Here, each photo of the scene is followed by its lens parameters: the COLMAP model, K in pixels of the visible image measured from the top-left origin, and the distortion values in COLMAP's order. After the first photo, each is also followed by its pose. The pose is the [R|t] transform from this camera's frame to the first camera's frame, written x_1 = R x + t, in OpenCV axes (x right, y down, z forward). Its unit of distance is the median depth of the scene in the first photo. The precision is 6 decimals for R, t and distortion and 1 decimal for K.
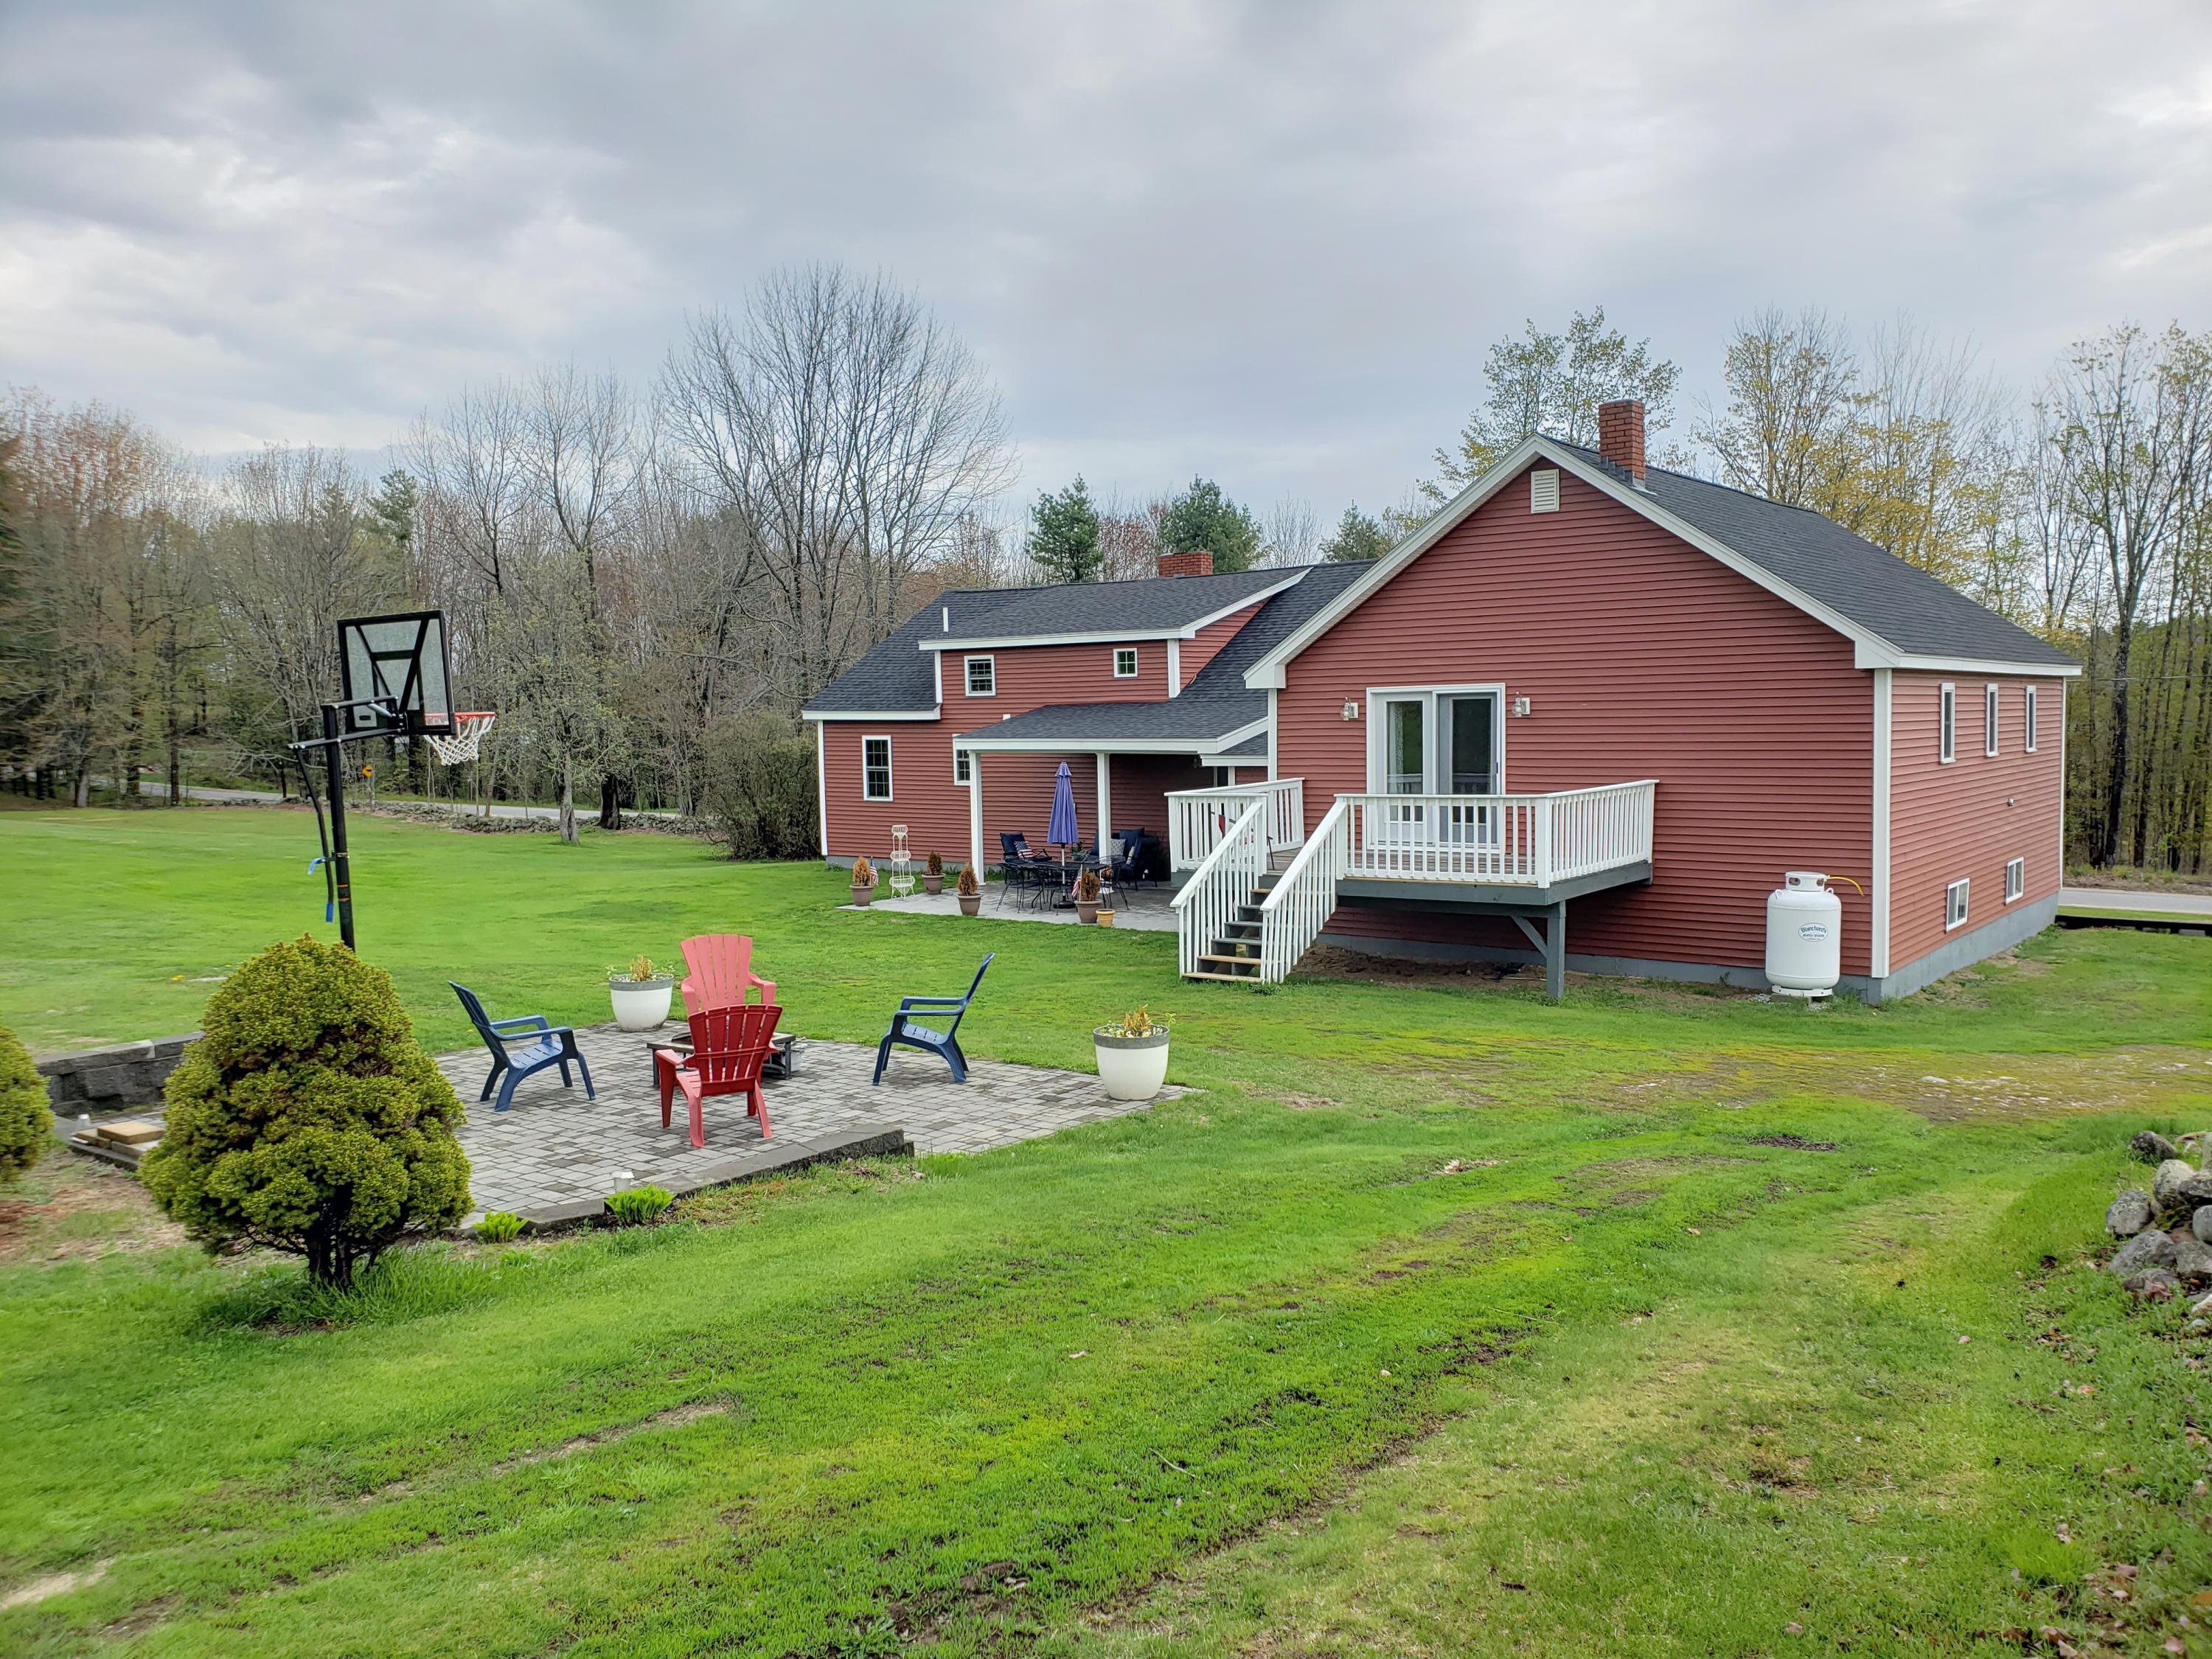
lens RADIAL K [[1647.2, 0, 1109.4], [0, 1647.2, 830.1], [0, 0, 1]] dist [-0.002340, -0.000237]
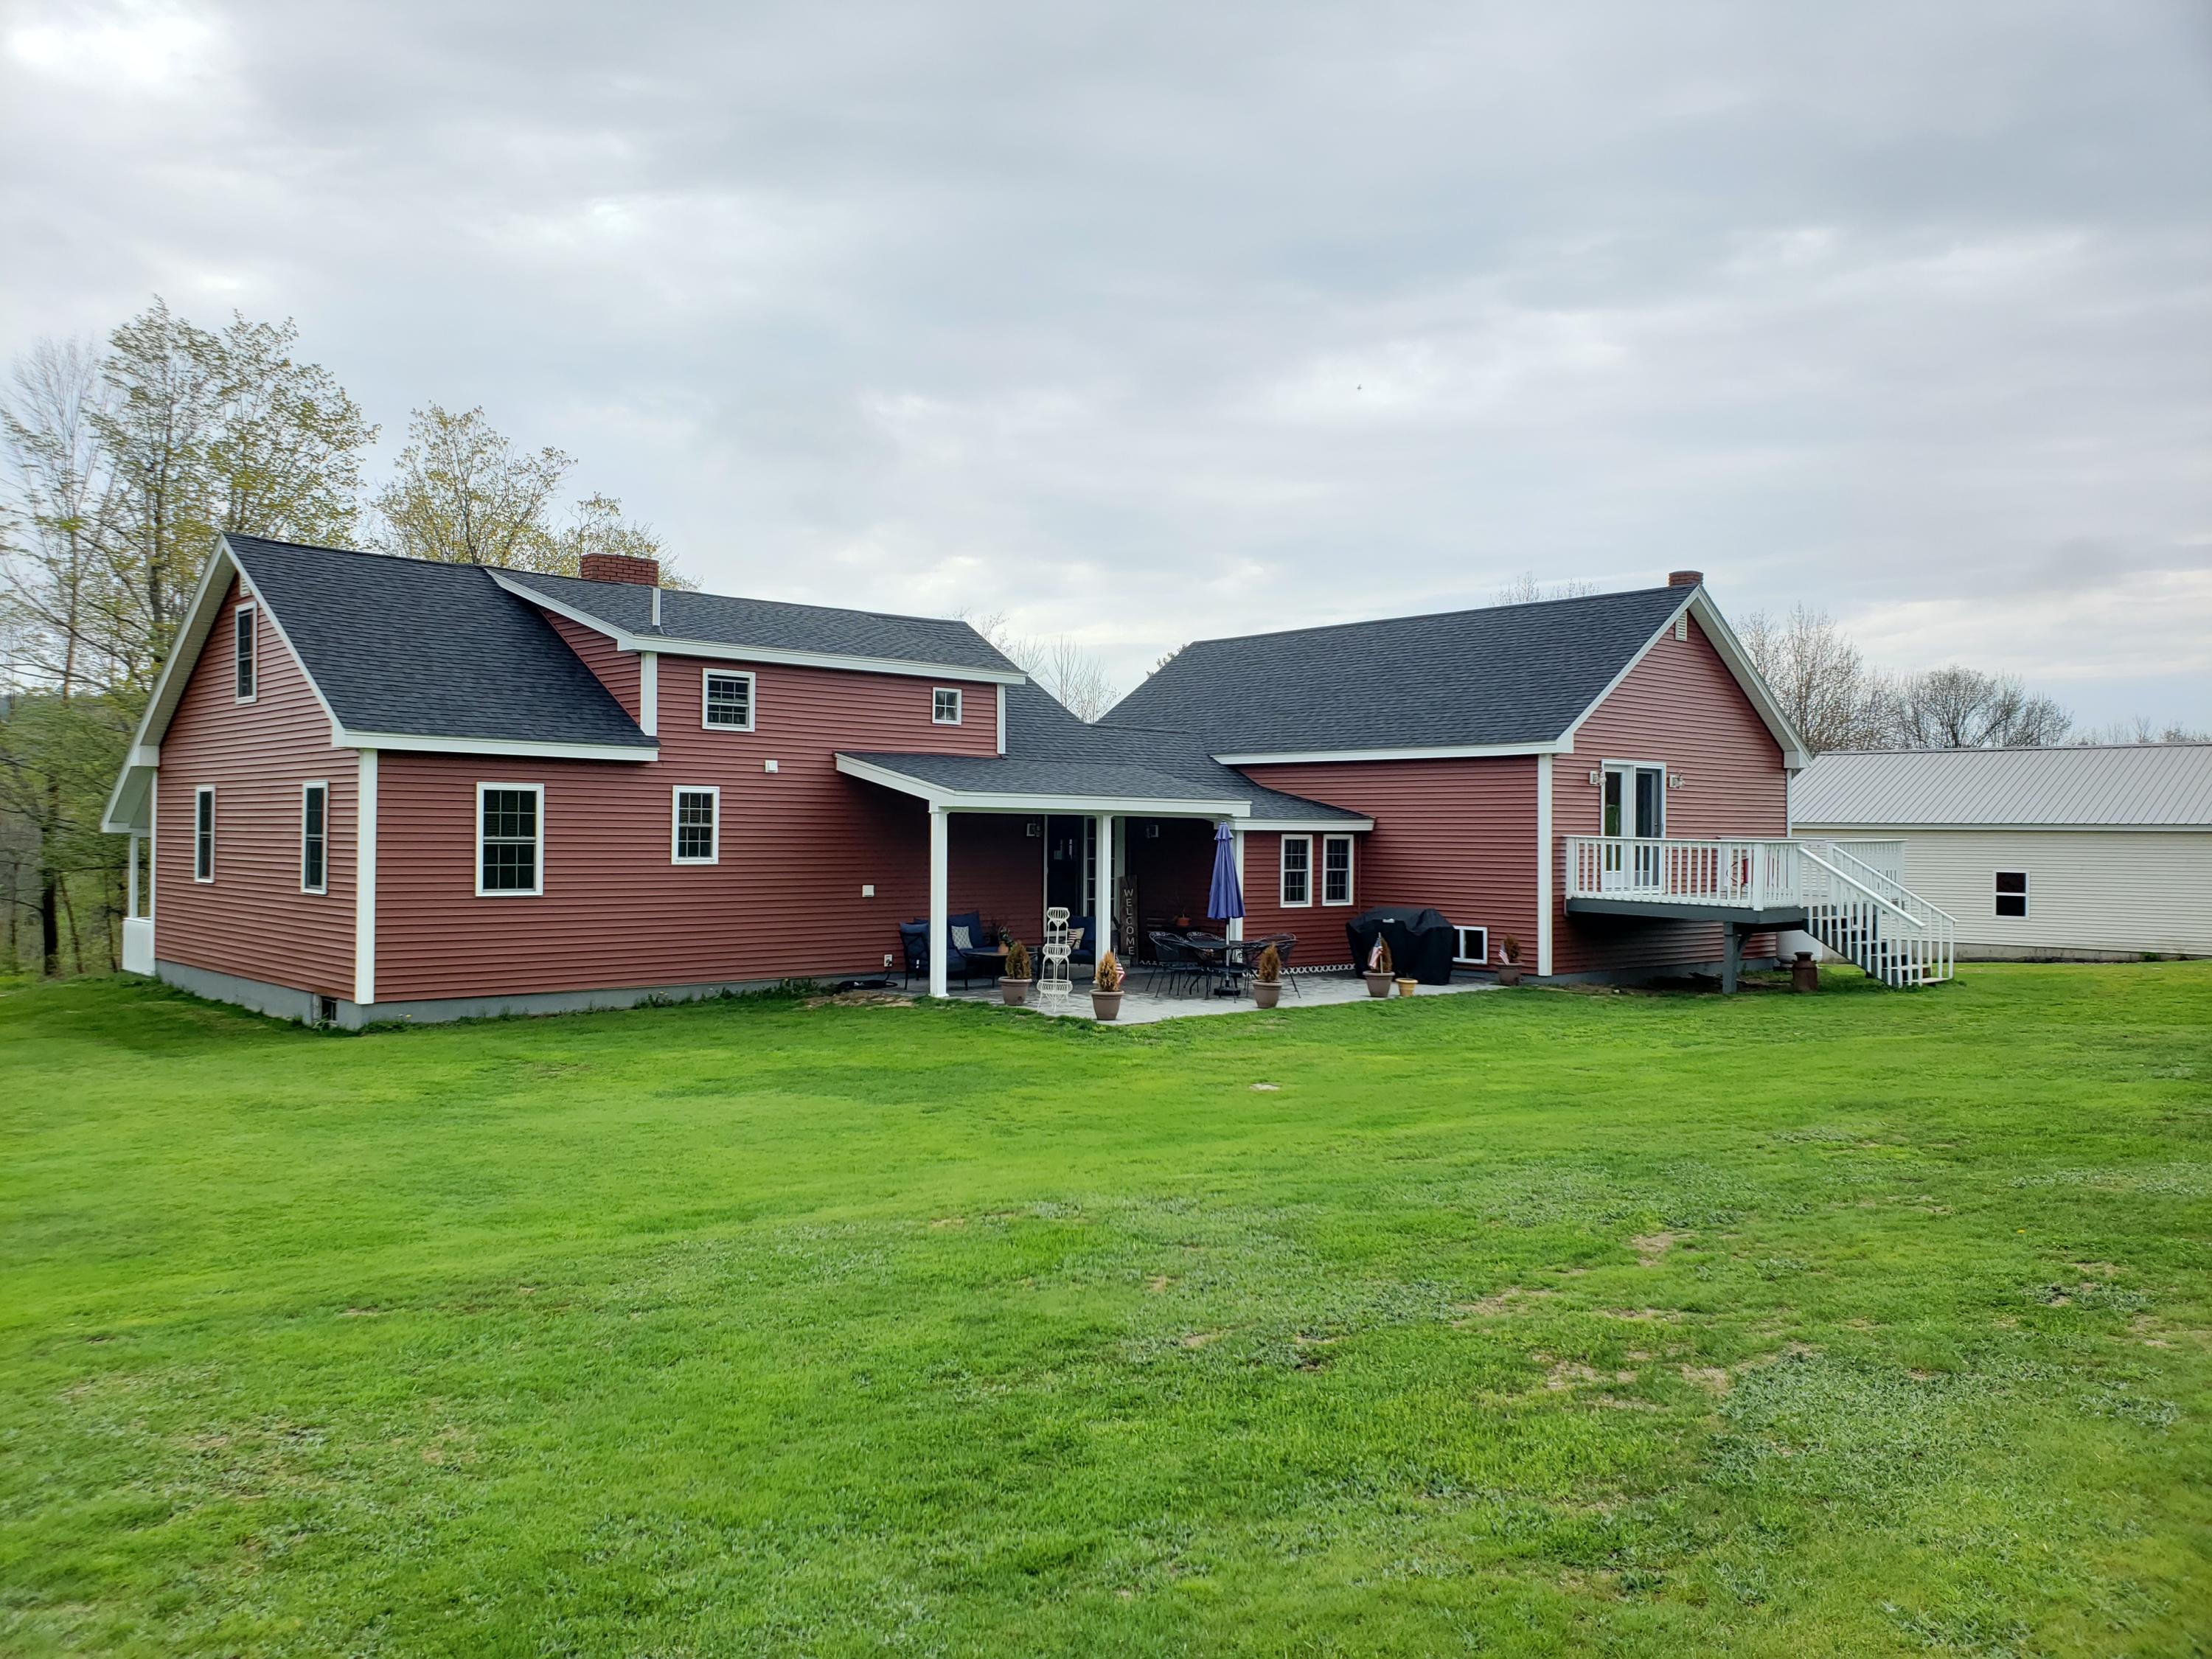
lens RADIAL K [[1647.2, 0, 1109.6], [0, 1647.2, 831.5], [0, 0, 1]] dist [-0.002340, -0.000237]
pose [[0.111188, 0.024702, 0.993492, -0.722335], [0.069439, 0.997055, -0.032562, -0.007806], [-0.991370, 0.072608, 0.109145, 0.772496]]
